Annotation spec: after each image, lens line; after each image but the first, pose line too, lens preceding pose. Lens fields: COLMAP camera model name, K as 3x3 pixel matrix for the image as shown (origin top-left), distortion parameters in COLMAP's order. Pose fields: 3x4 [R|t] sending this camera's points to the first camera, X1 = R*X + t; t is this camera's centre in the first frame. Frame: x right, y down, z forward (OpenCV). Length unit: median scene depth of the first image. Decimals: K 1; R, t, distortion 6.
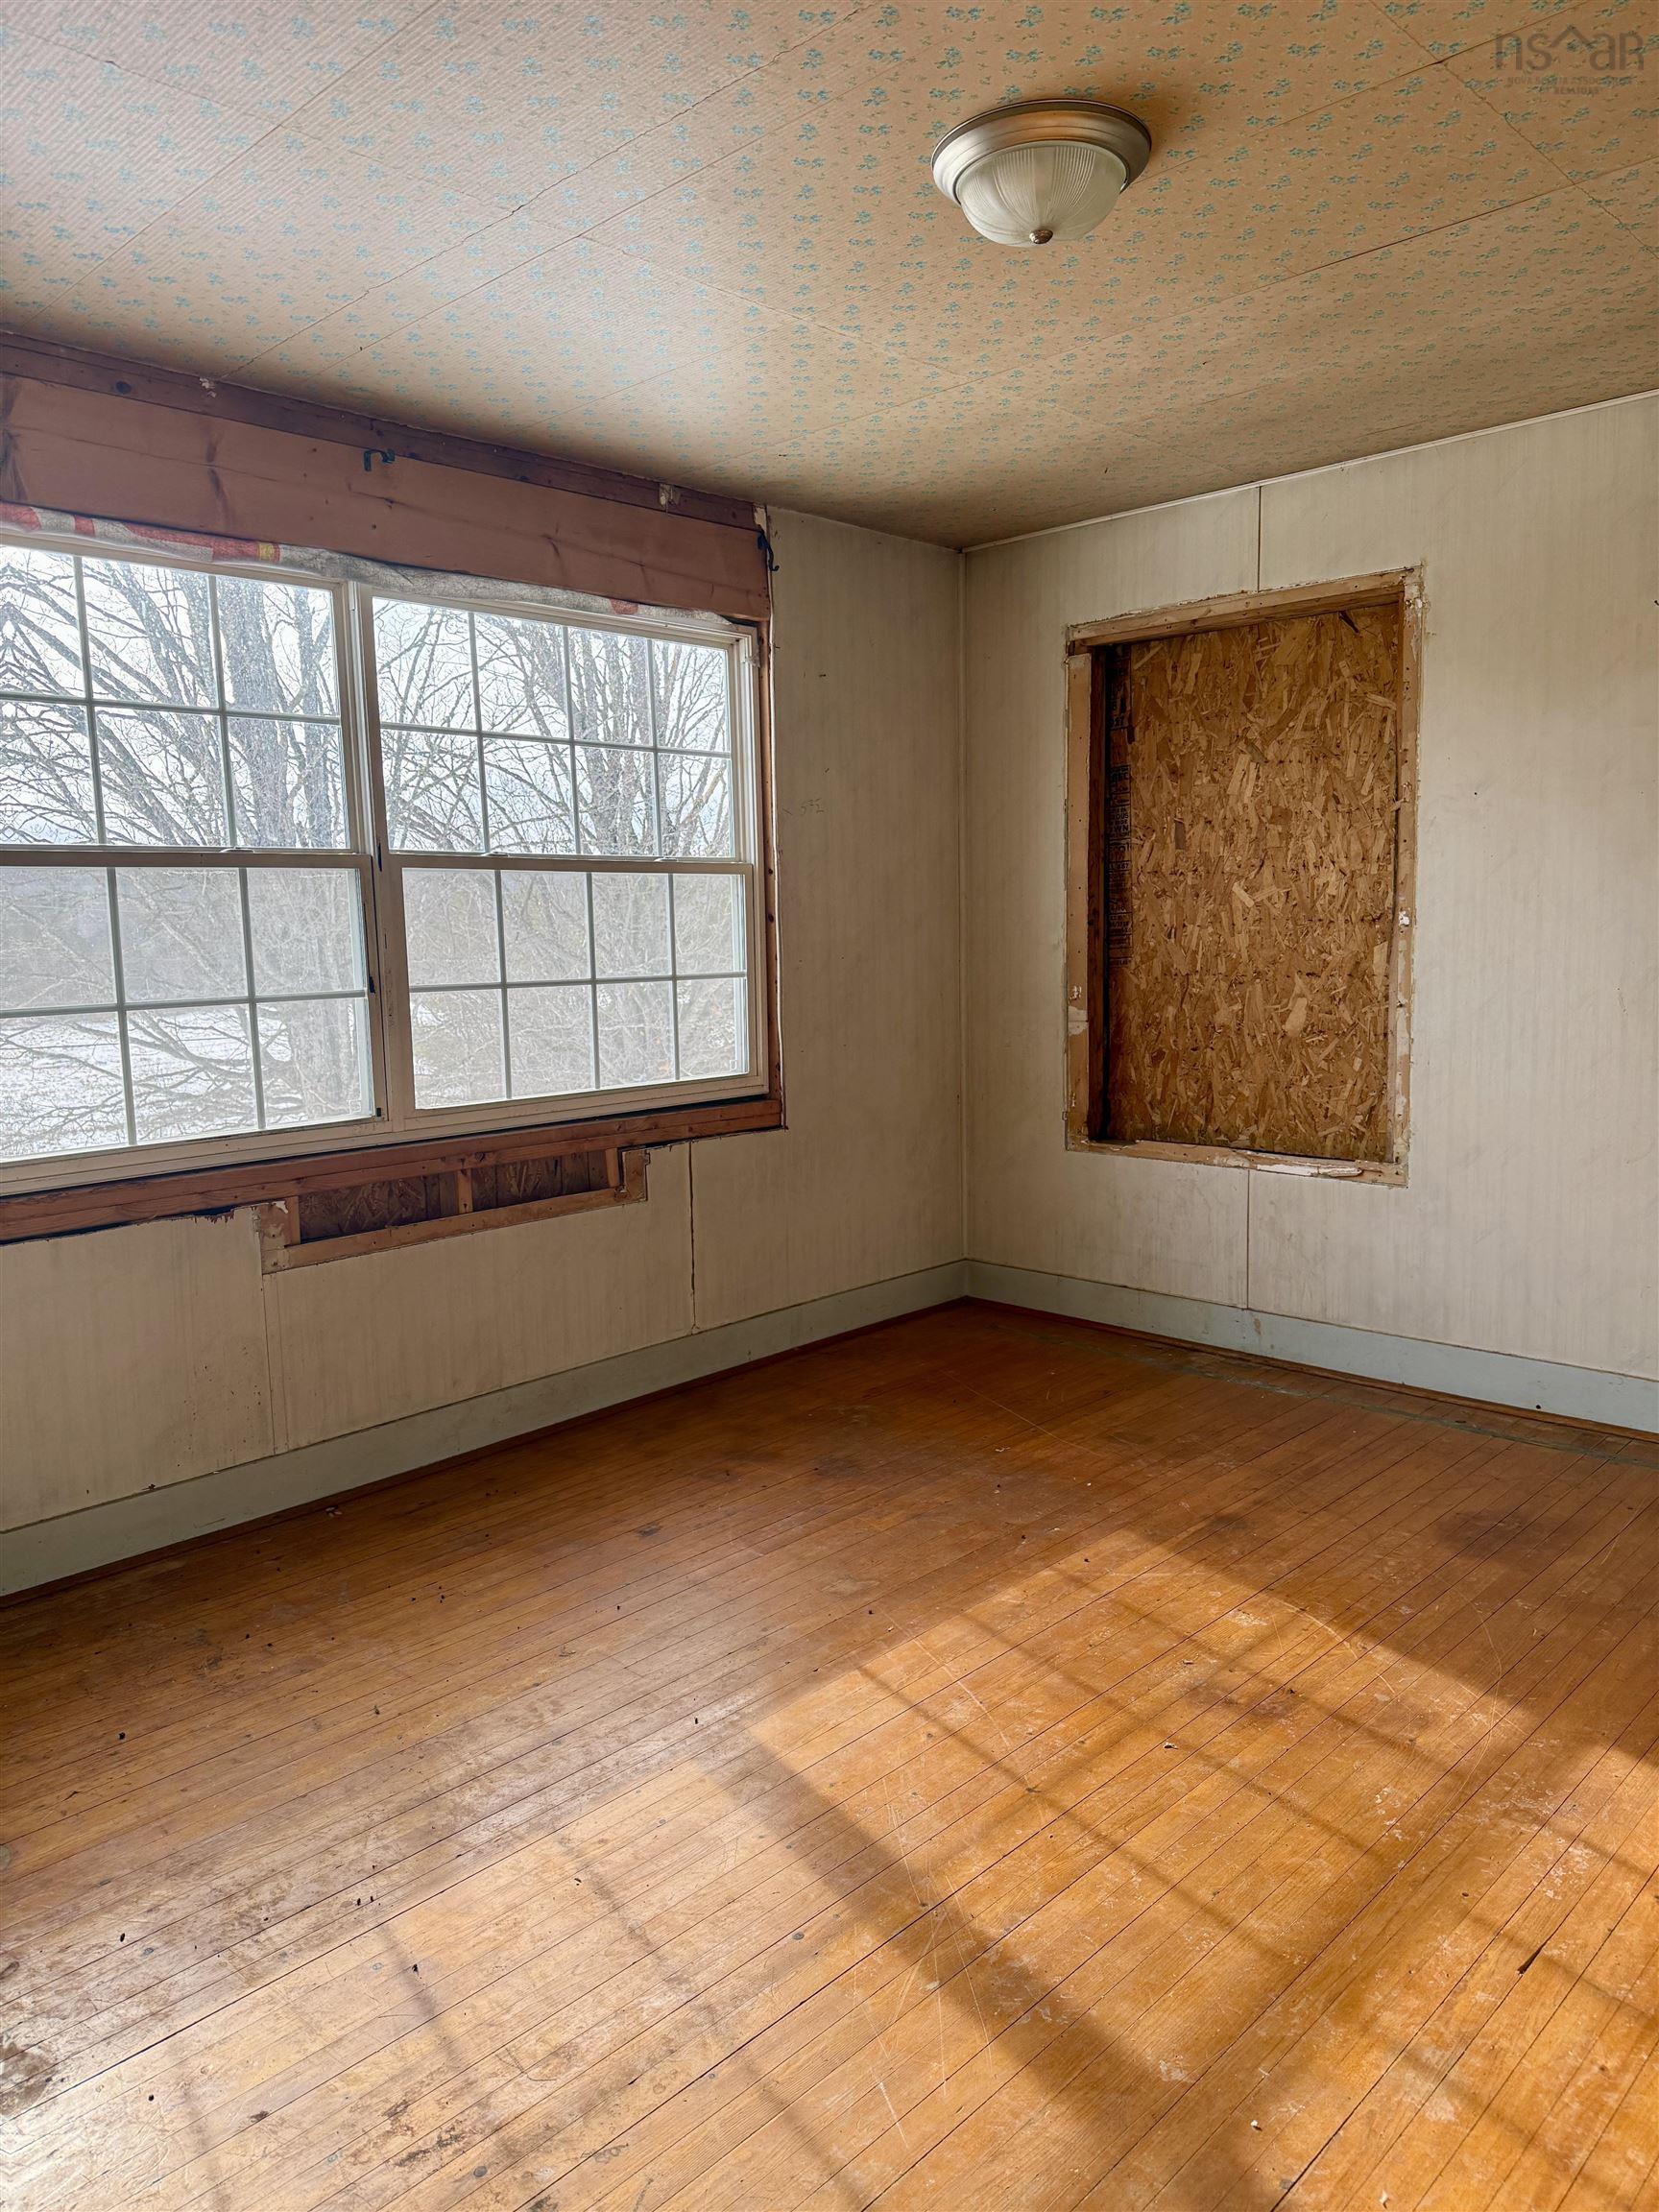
lens RADIAL K [[1548.0, 0, 829.5], [0, 1548.0, 1106.0], [0, 0, 1]] dist [0.107780, -0.152454]
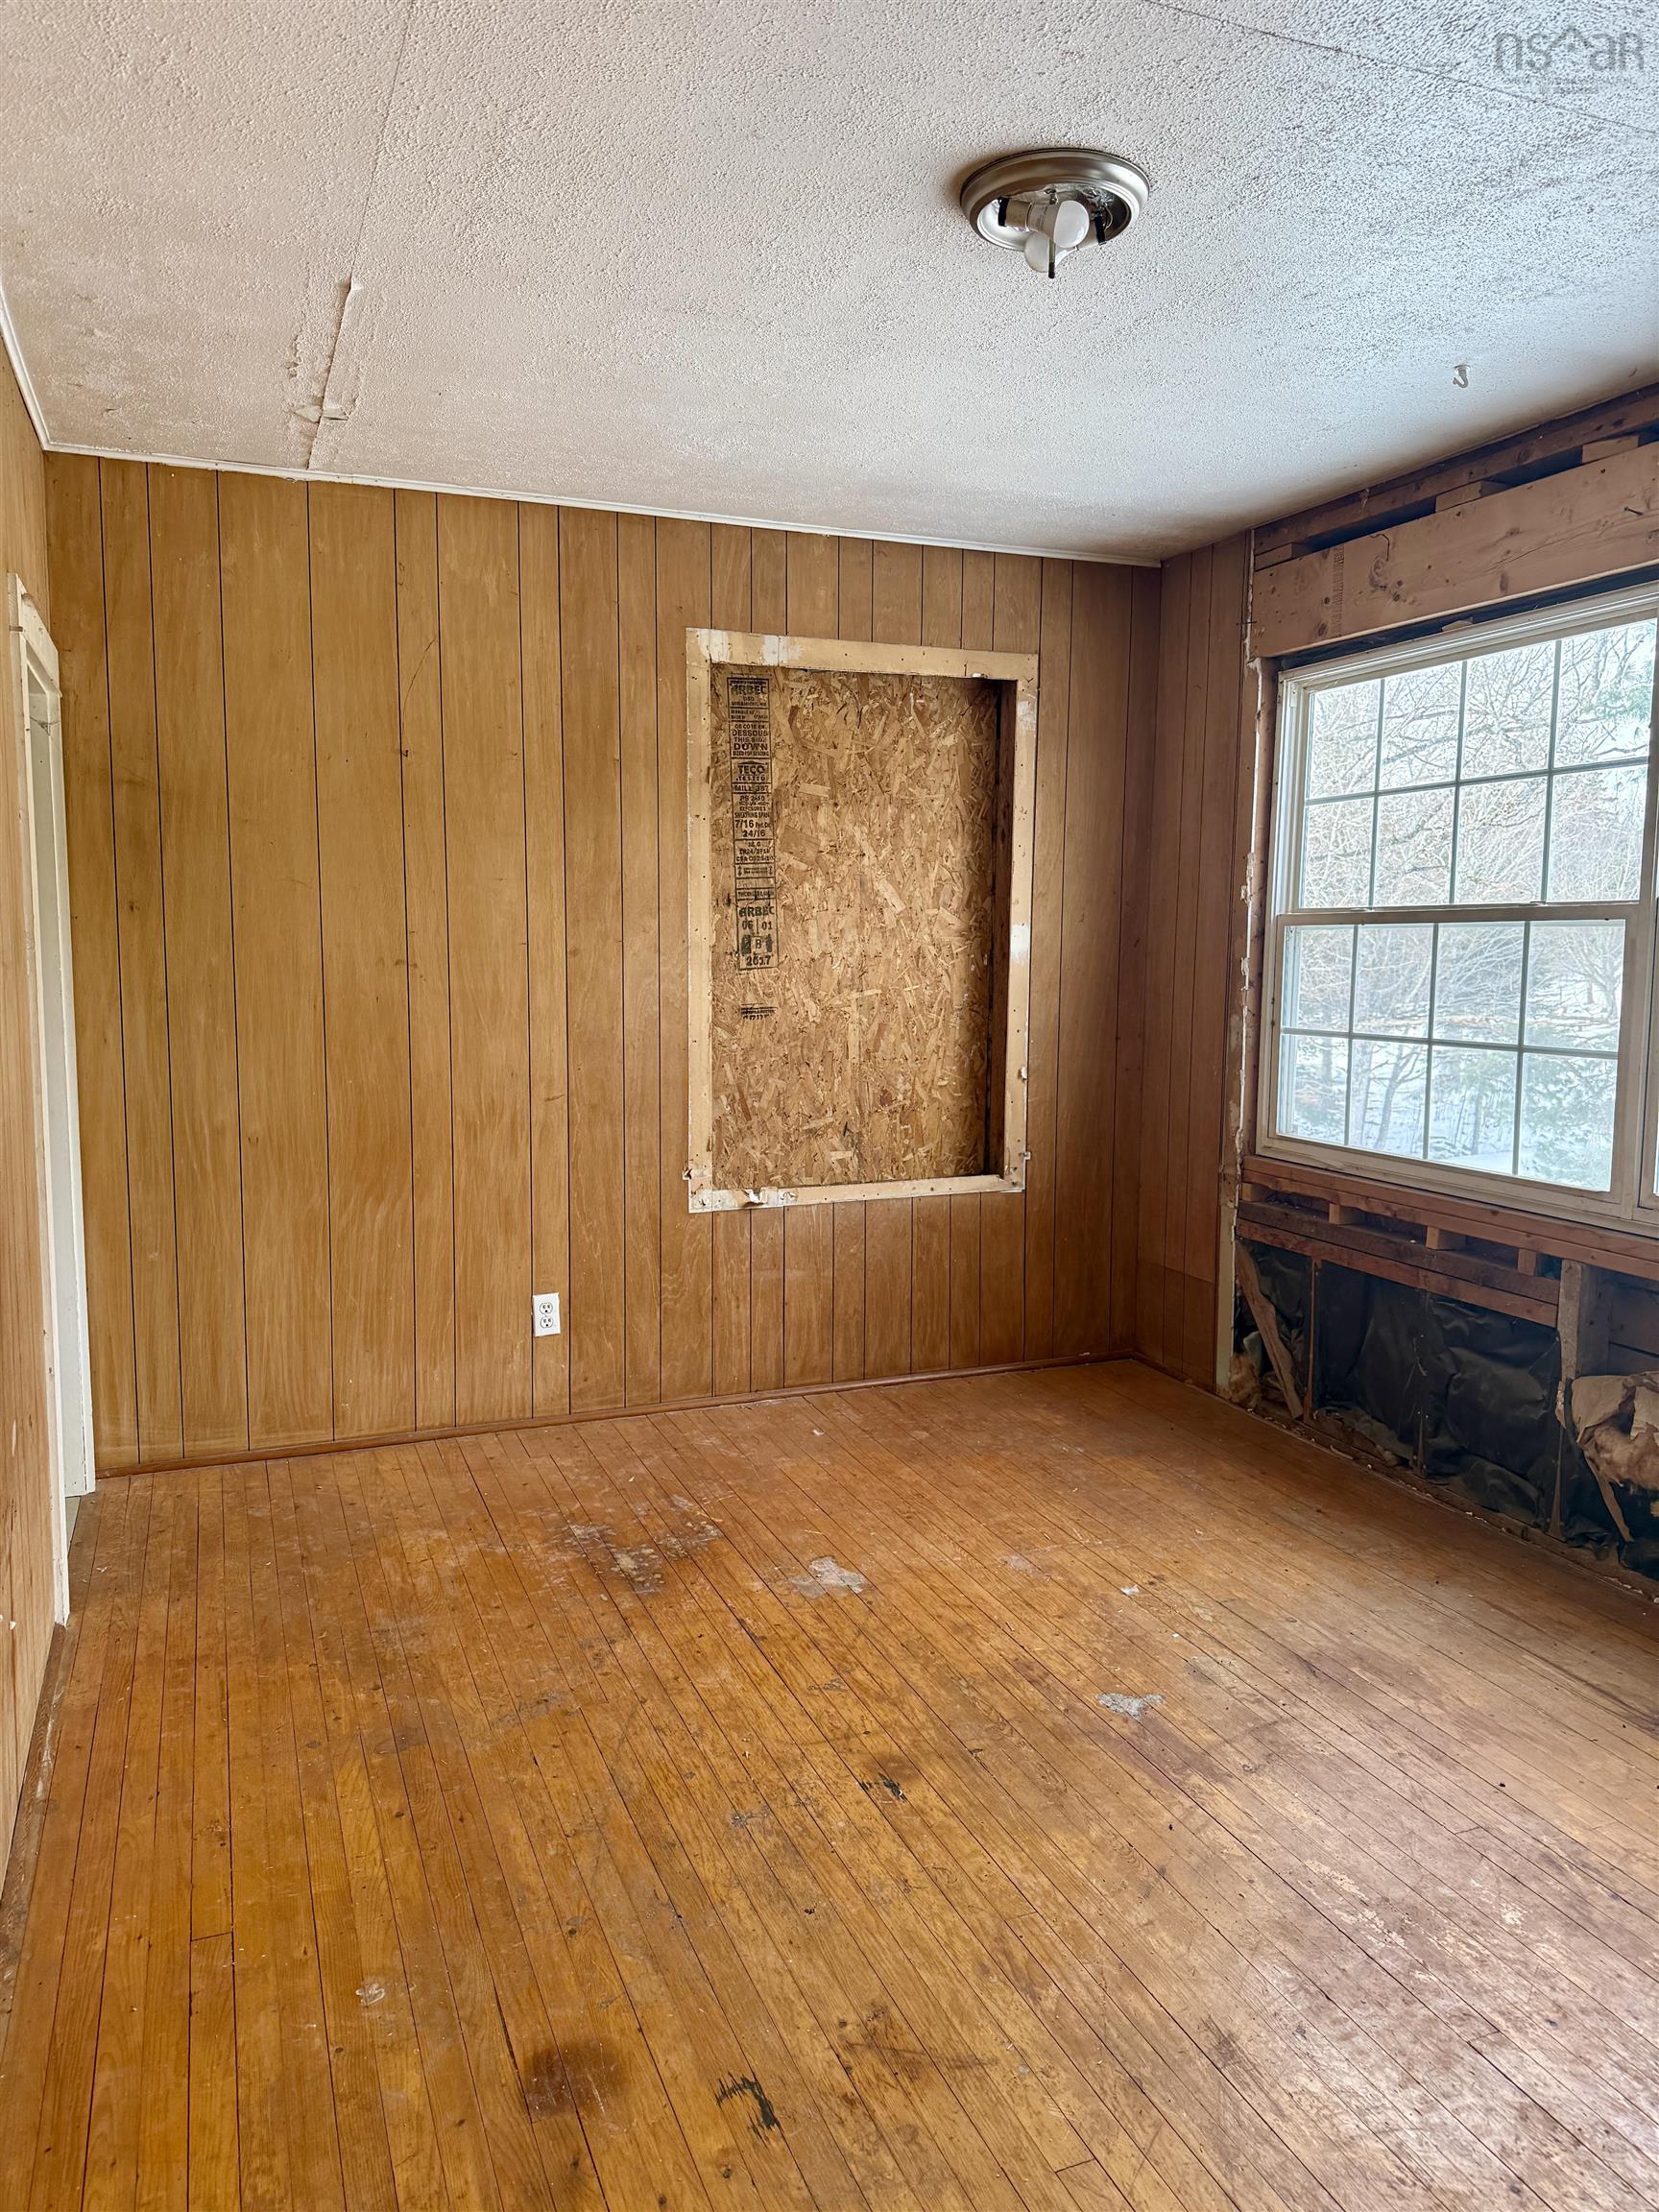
lens RADIAL K [[1548.0, 0, 829.5], [0, 1548.0, 1106.0], [0, 0, 1]] dist [0.107780, -0.152454]
pose [[-0.397505, 0.103881, -0.911701, 0.790399], [-0.130320, 0.977109, 0.168153, -0.152251], [0.908299, 0.185654, -0.374868, 1.029564]]
